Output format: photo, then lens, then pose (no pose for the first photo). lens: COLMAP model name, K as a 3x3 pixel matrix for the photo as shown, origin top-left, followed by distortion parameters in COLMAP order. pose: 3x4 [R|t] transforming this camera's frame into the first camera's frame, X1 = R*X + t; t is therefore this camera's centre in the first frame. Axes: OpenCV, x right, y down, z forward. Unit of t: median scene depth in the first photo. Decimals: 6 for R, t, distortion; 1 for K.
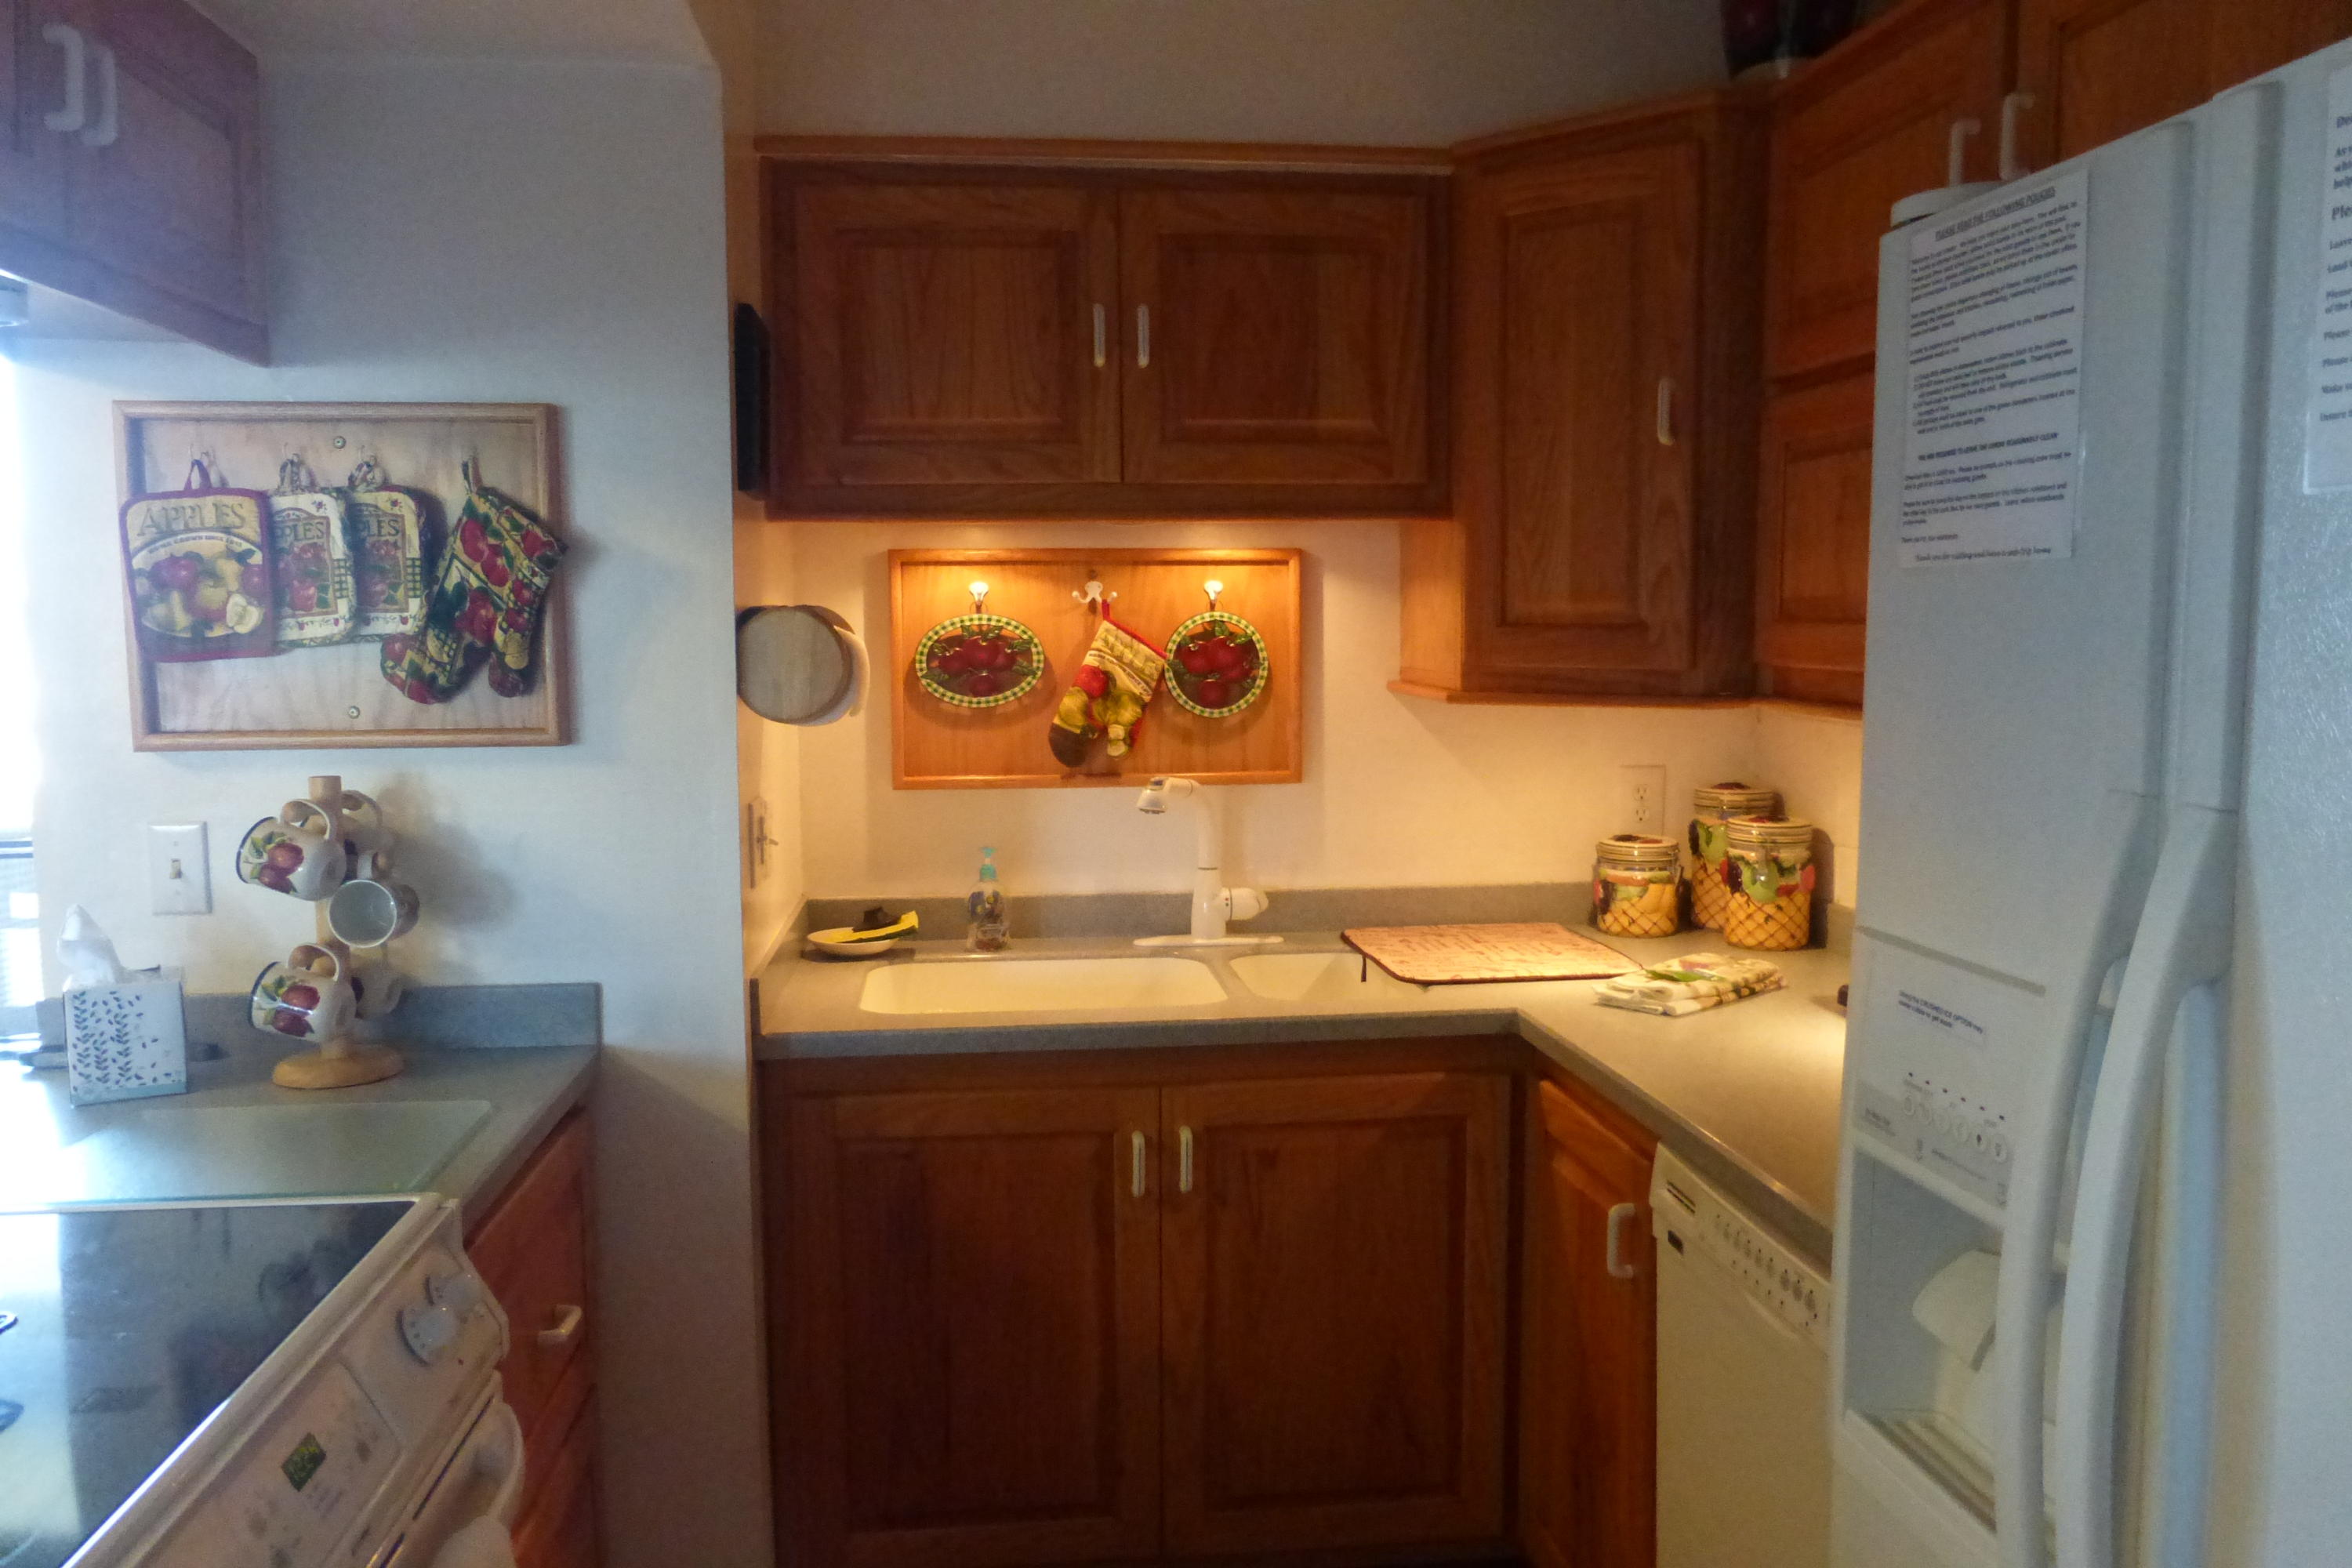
lens RADIAL K [[1756.3, 0, 1168.3], [0, 1756.3, 788.6], [0, 0, 1]] dist [-0.038515, 0.033704]
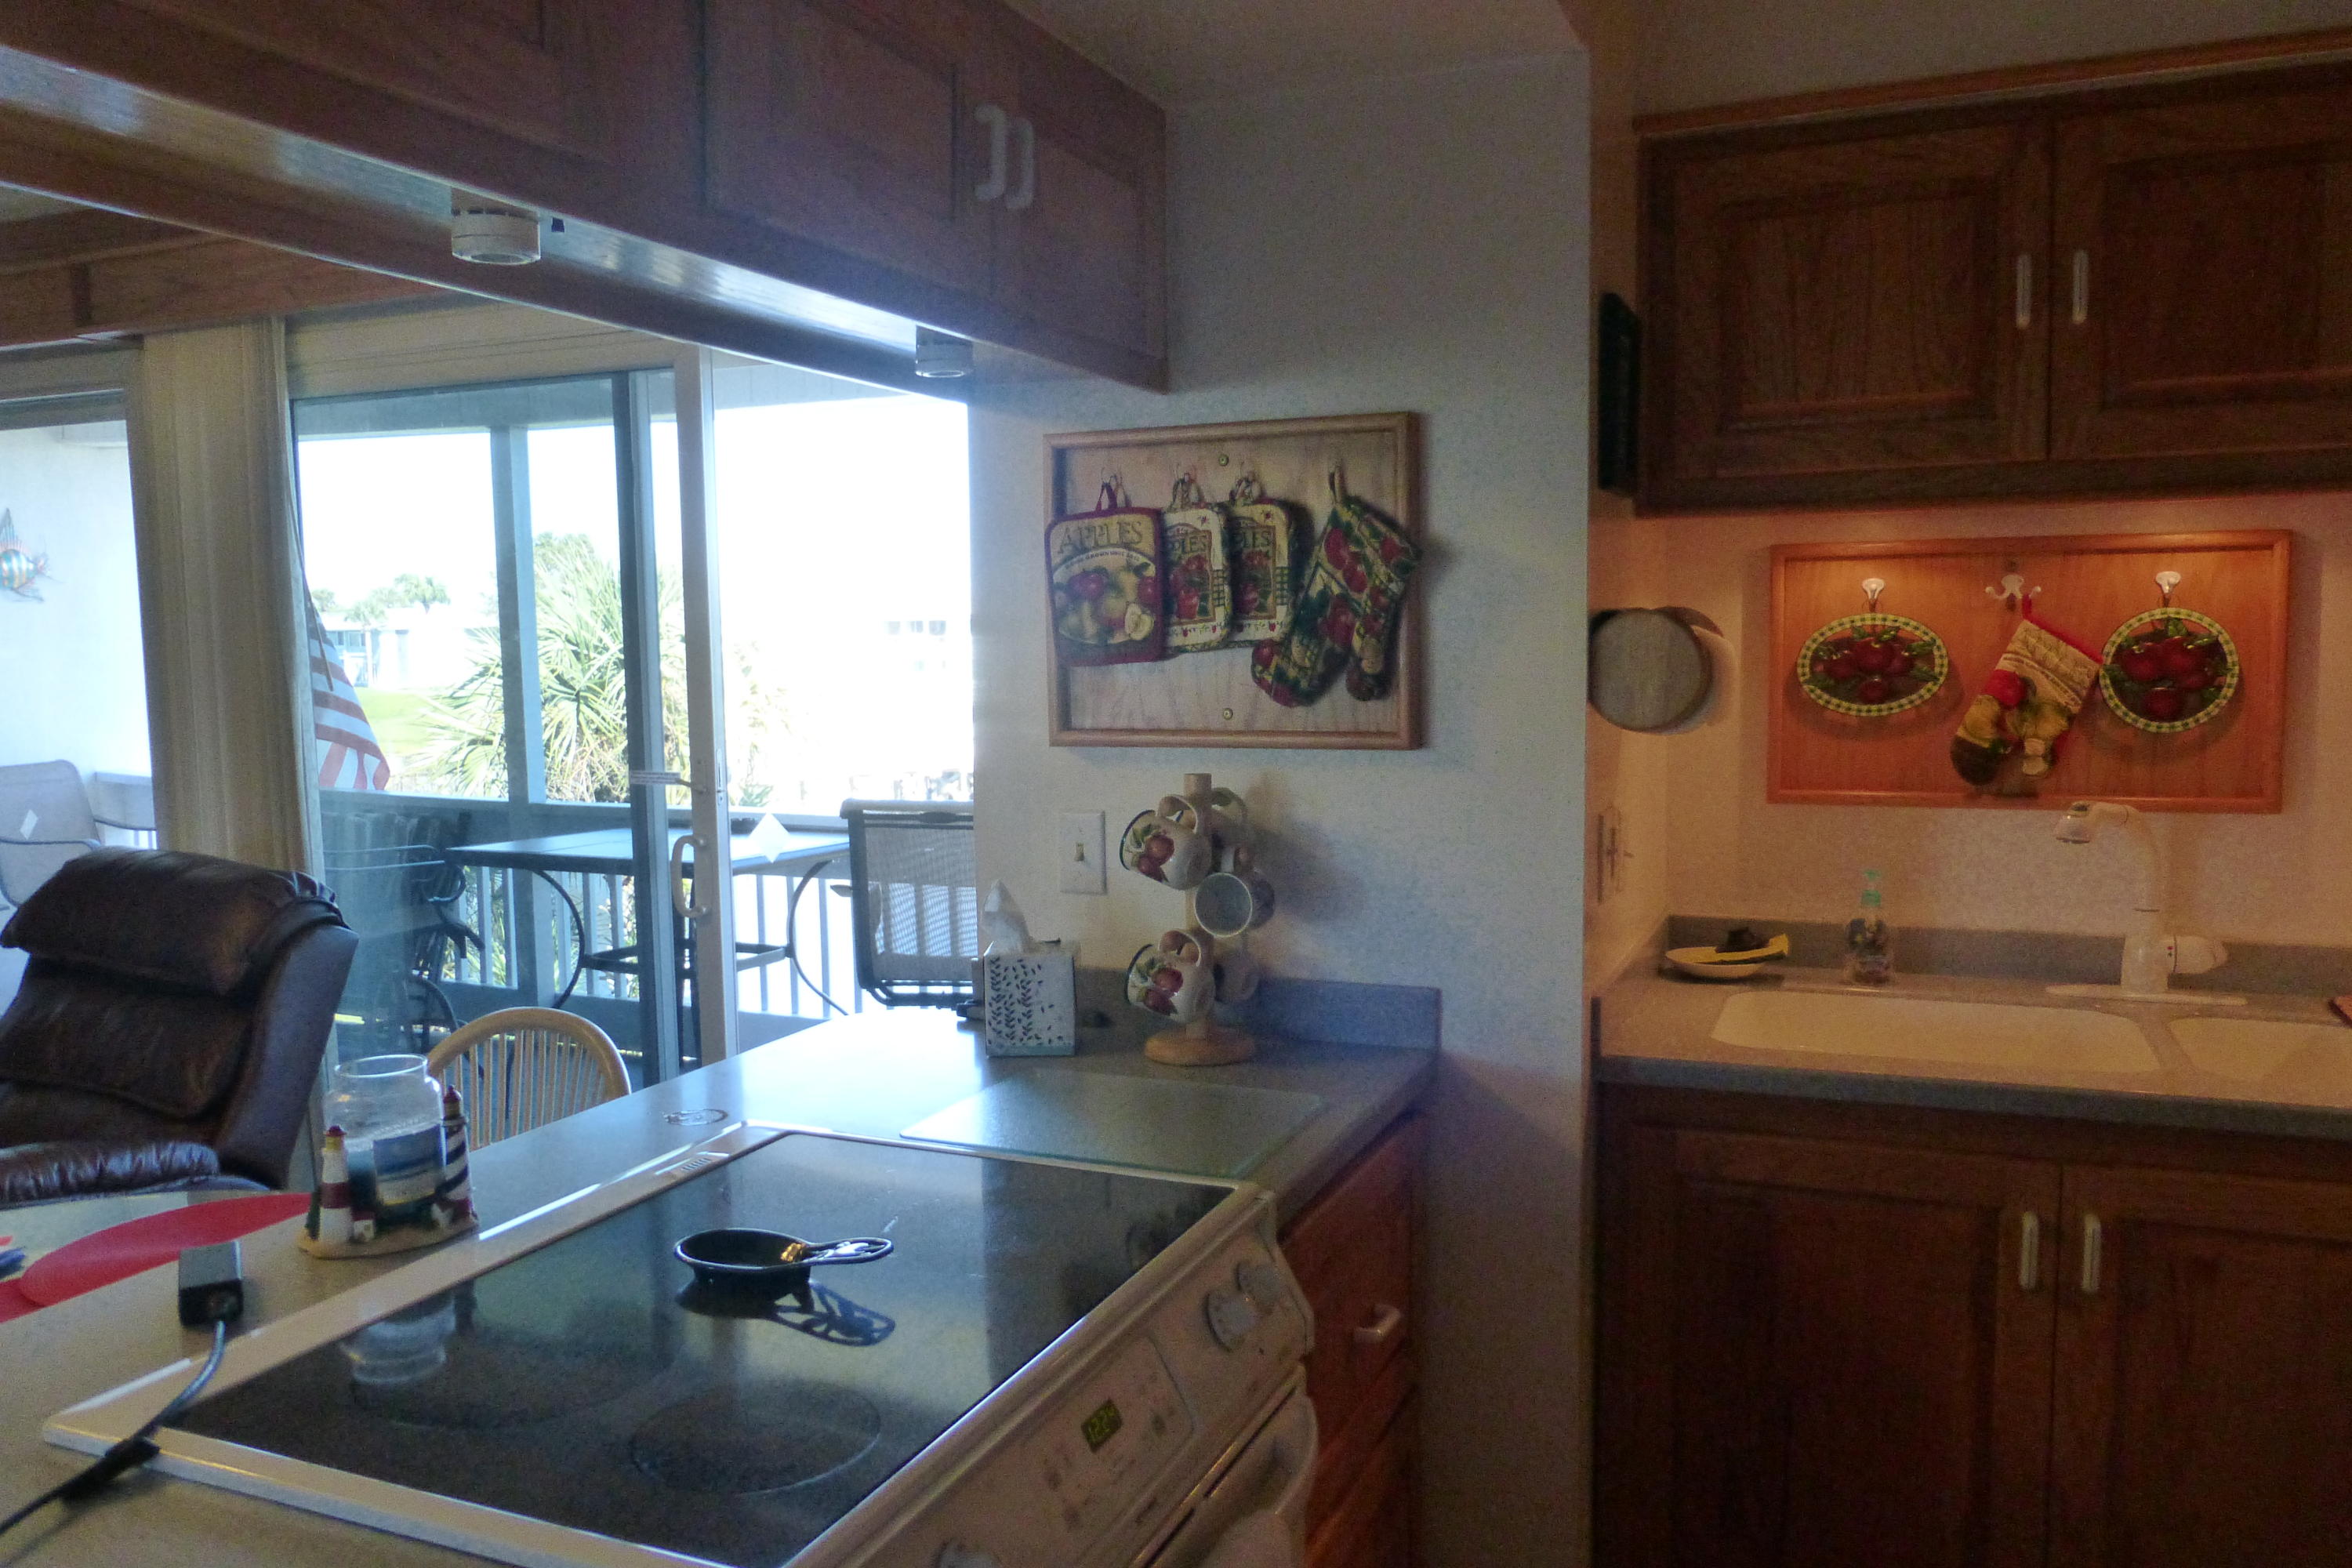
lens RADIAL K [[1756.3, 0, 1181.2], [0, 1756.3, 793.7], [0, 0, 1]] dist [-0.038515, 0.033704]
pose [[0.873214, 0.036529, -0.485965, 0.029037], [-0.034021, 0.999323, 0.013986, -0.008976], [0.486147, 0.004320, 0.873866, 0.050925]]
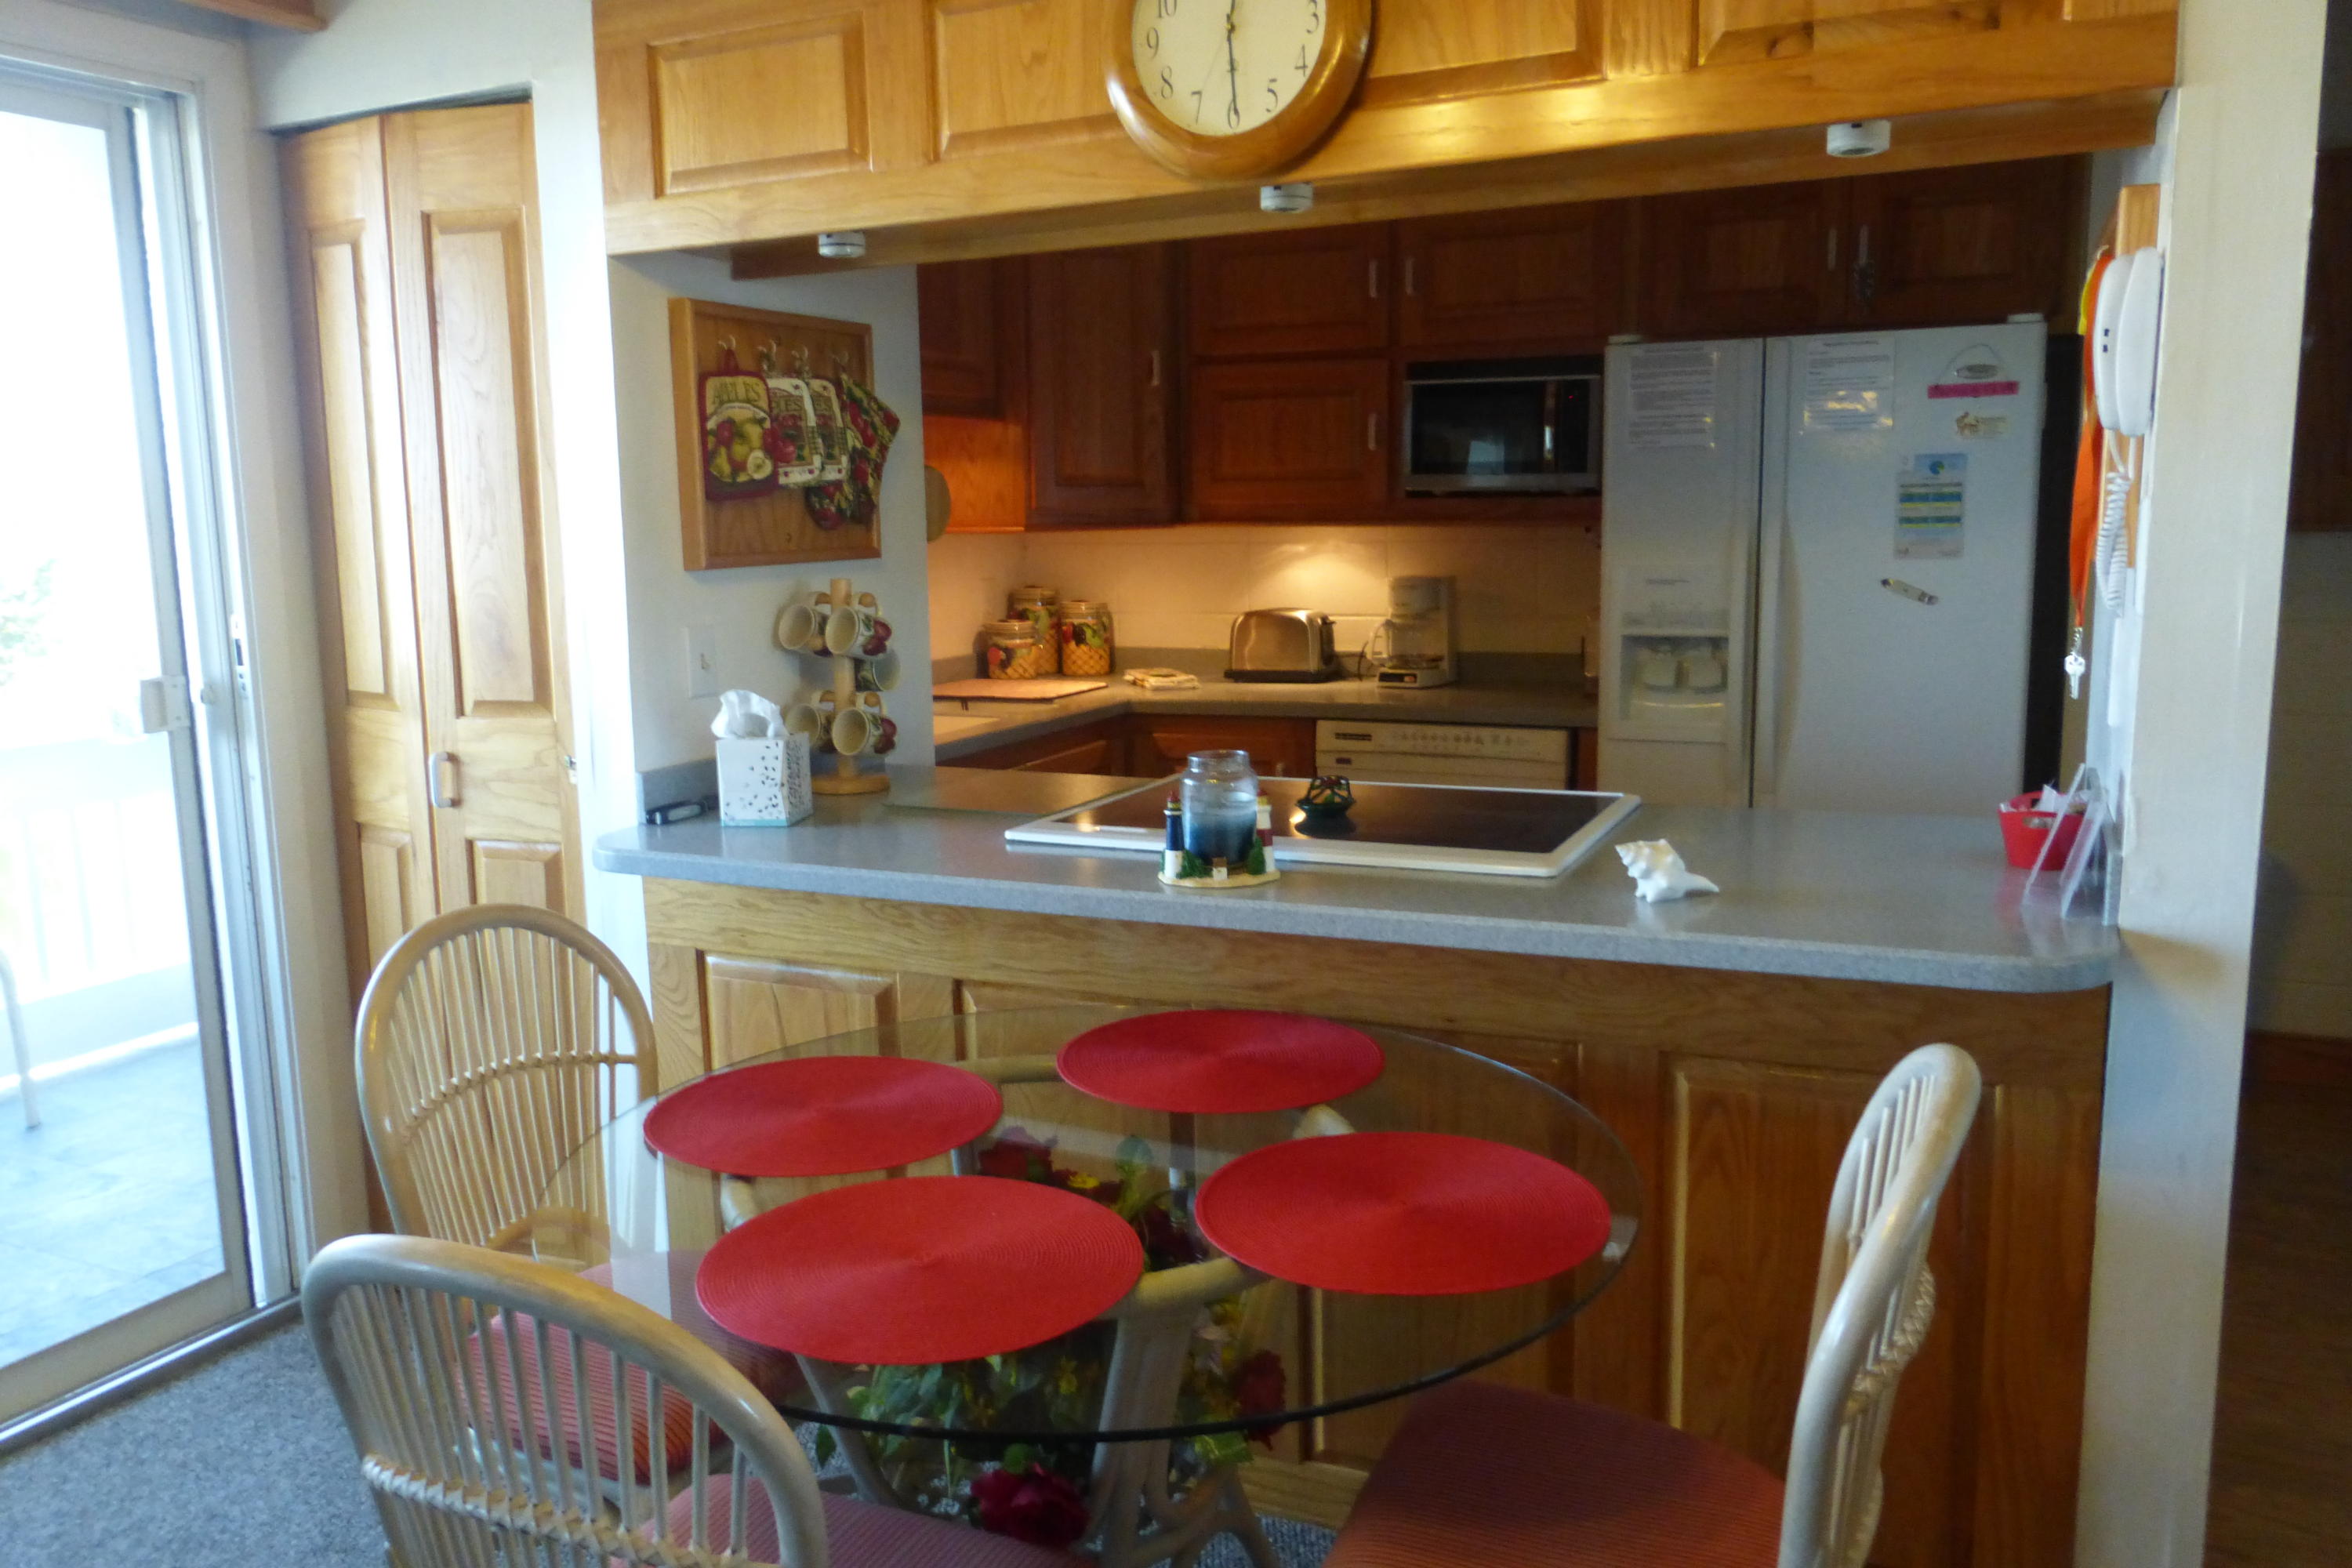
lens RADIAL K [[1808.9, 0, 1178.1], [0, 1808.9, 787.4], [0, 0, 1]] dist [-0.052837, -0.000396]
pose [[0.513104, -0.138065, 0.847150, -1.528798], [0.097791, 0.989955, 0.102108, 0.035880], [-0.852738, 0.030452, 0.521451, -0.003837]]
